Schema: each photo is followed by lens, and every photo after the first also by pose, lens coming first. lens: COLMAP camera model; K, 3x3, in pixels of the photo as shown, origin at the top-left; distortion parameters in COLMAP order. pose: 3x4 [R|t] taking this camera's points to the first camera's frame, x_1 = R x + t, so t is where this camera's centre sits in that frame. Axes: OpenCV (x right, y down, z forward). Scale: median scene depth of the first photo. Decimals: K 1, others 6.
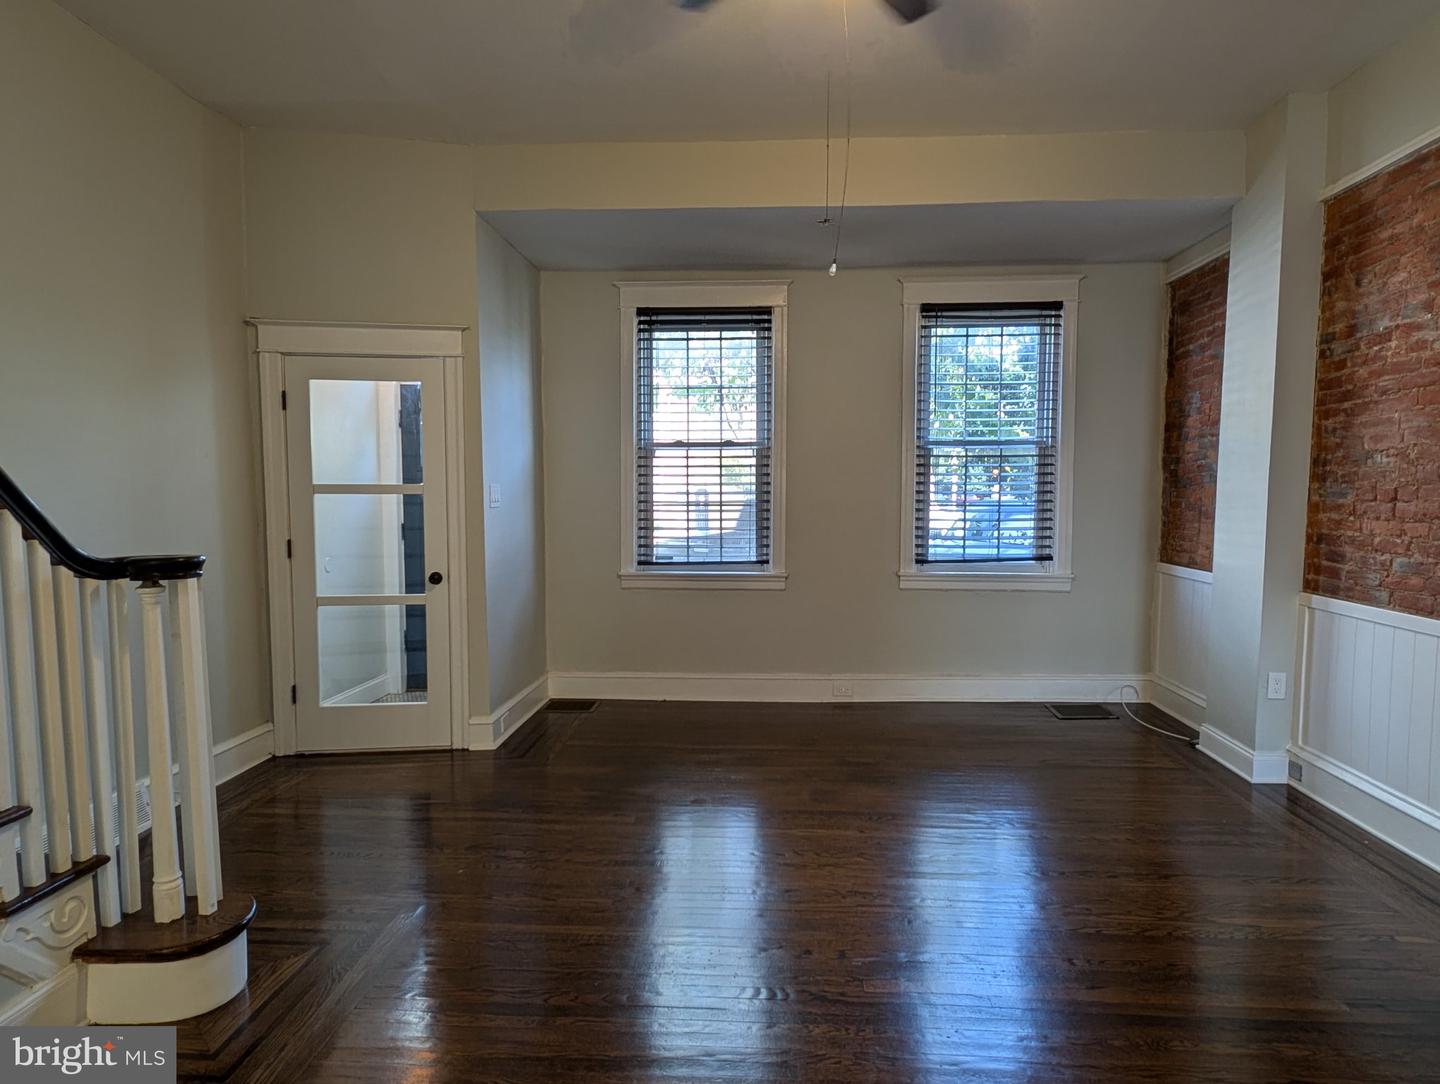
lens RADIAL K [[864.2, 0, 726.0], [0, 864.2, 552.0], [0, 0, 1]] dist [0.031230, -0.019683]
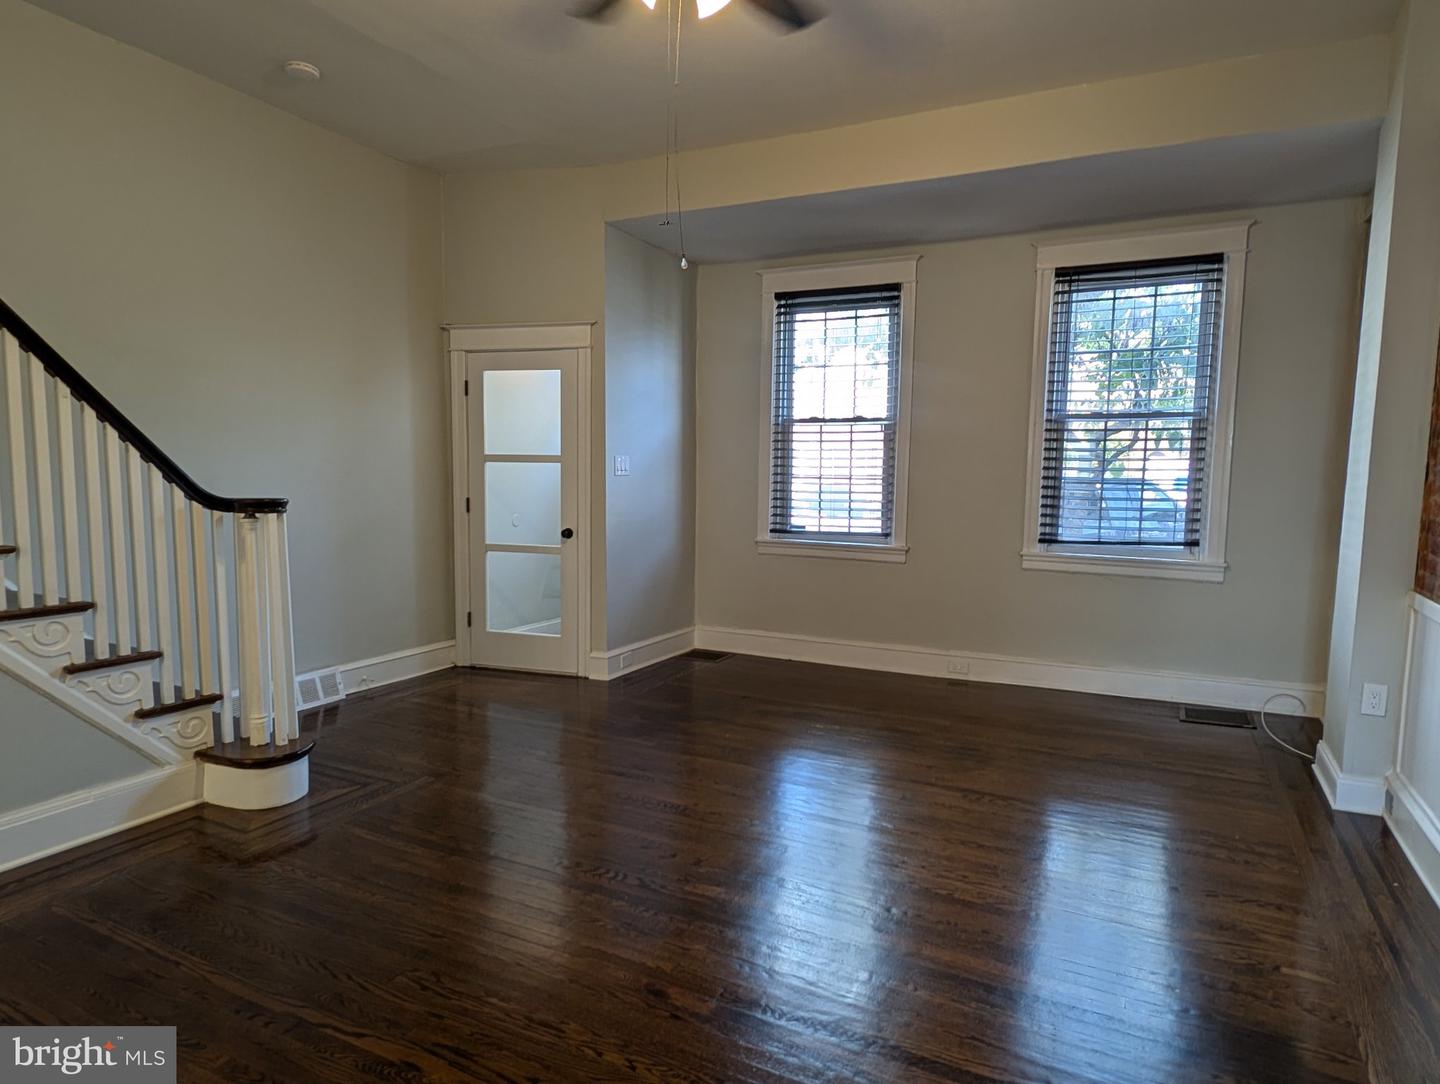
lens RADIAL K [[864.2, 0, 726.0], [0, 864.2, 552.0], [0, 0, 1]] dist [0.031230, -0.019683]
pose [[0.918608, 0.050969, -0.391870, 0.282927], [-0.041405, 0.998603, 0.032824, 0.006309], [0.392996, -0.013927, 0.919435, -0.016372]]
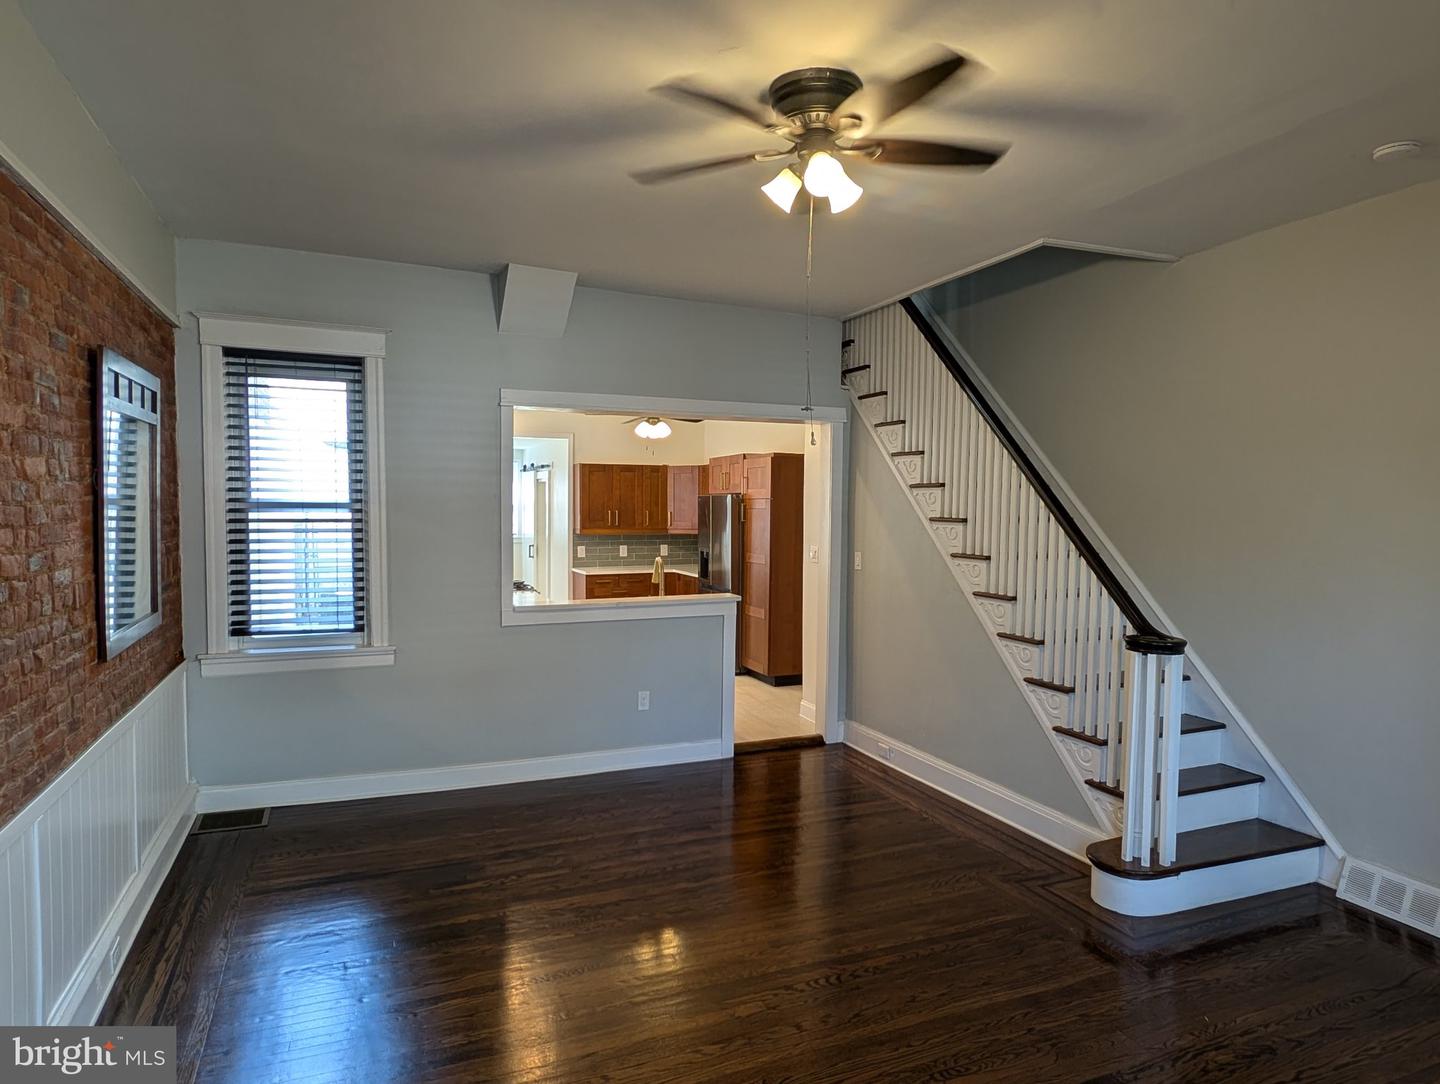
lens RADIAL K [[864.2, 0, 726.0], [0, 864.2, 552.0], [0, 0, 1]] dist [0.031230, -0.019683]
pose [[-0.896990, 0.014708, -0.441806, 0.338006], [-0.040318, 0.992559, 0.114900, -0.133324], [0.440209, 0.120877, -0.889722, 0.900111]]
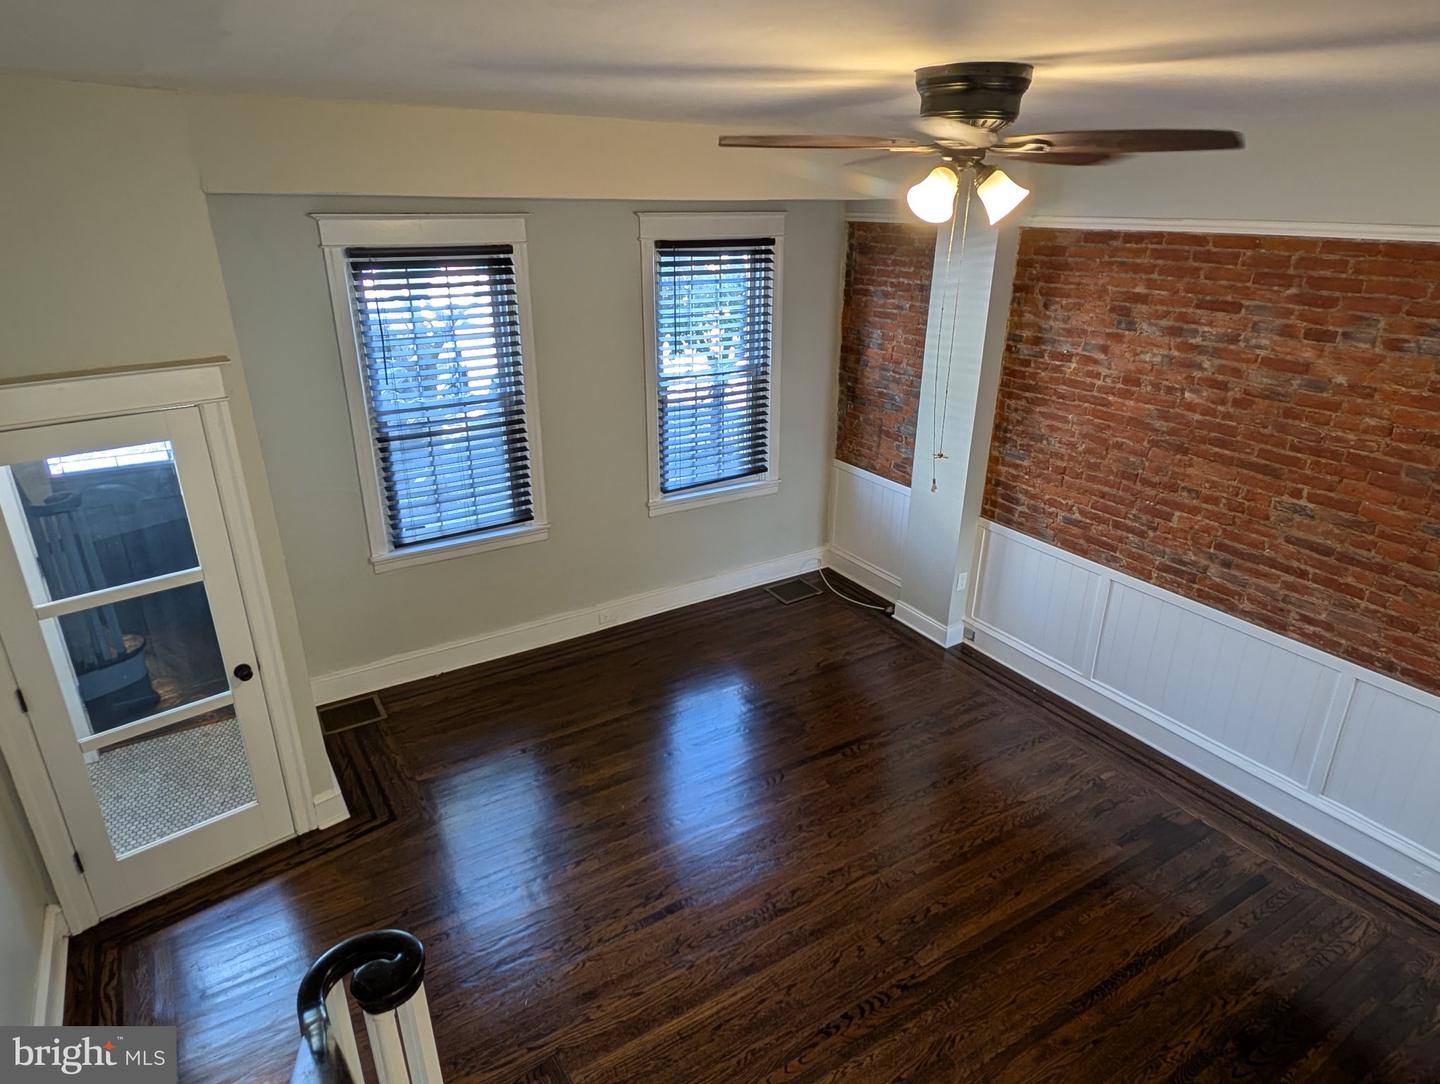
lens RADIAL K [[864.2, 0, 726.0], [0, 864.2, 552.0], [0, 0, 1]] dist [0.031230, -0.019683]
pose [[0.812040, -0.219761, 0.540645, -0.321367], [0.034894, 0.943018, 0.330908, -0.276798], [-0.582558, -0.249845, 0.773436, 0.109584]]
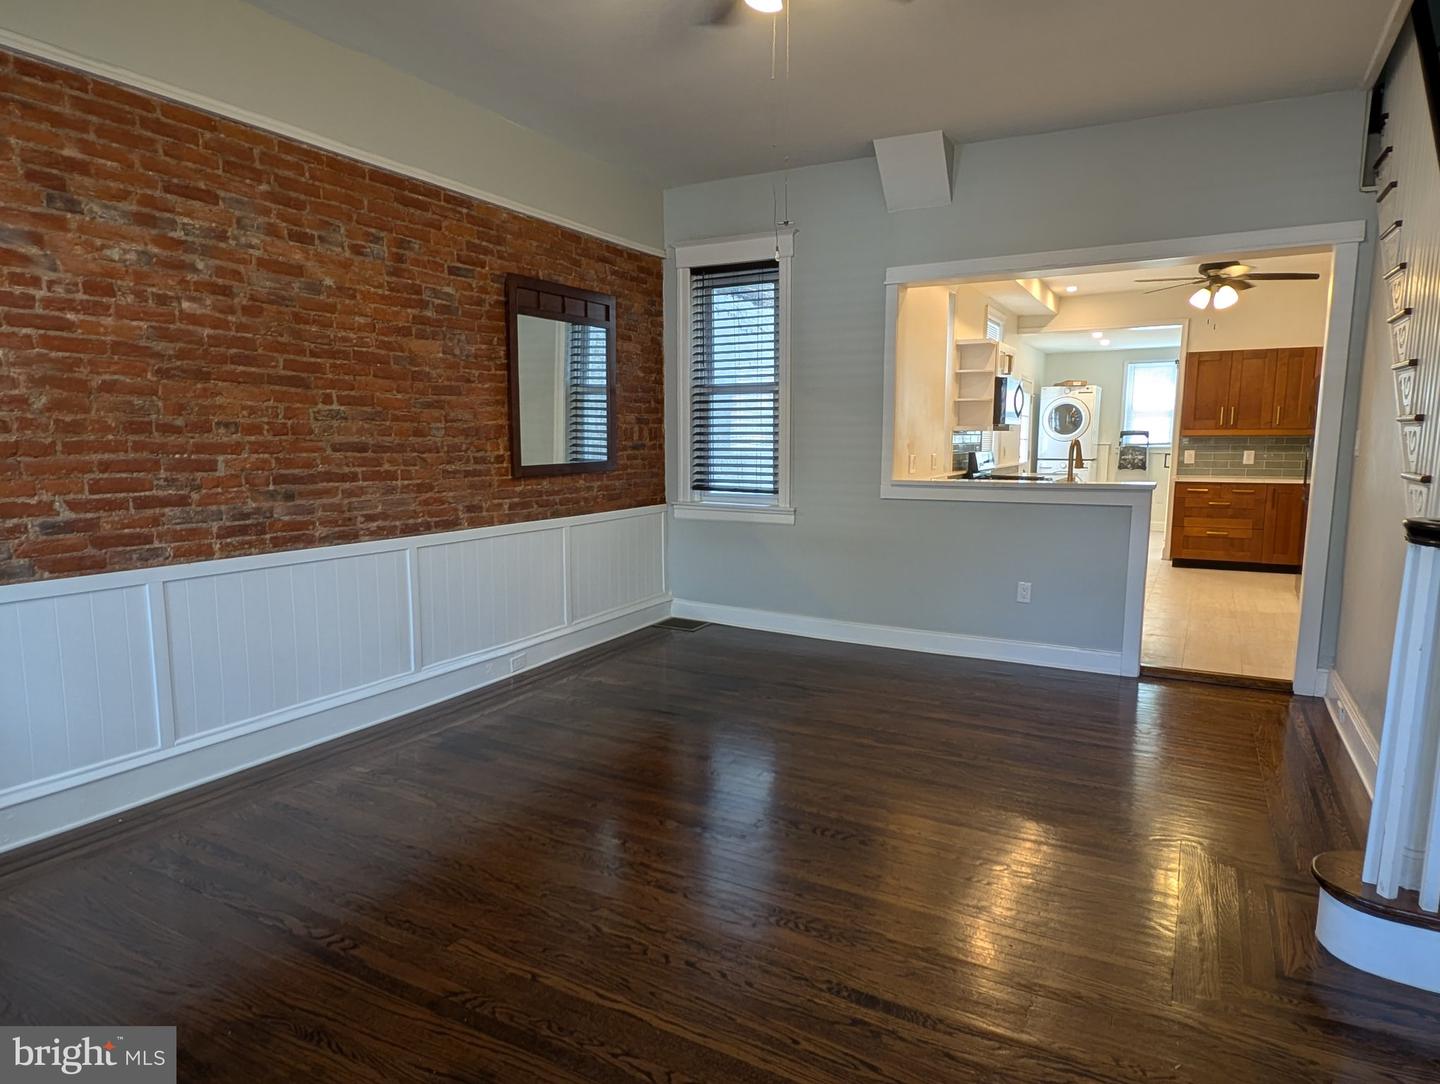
lens RADIAL K [[864.2, 0, 726.0], [0, 864.2, 552.0], [0, 0, 1]] dist [0.031230, -0.019683]
pose [[-0.903263, -0.059579, 0.424931, -0.149569], [0.027878, 0.980072, 0.196676, -0.073053], [-0.428180, 0.189496, -0.883602, 0.936815]]
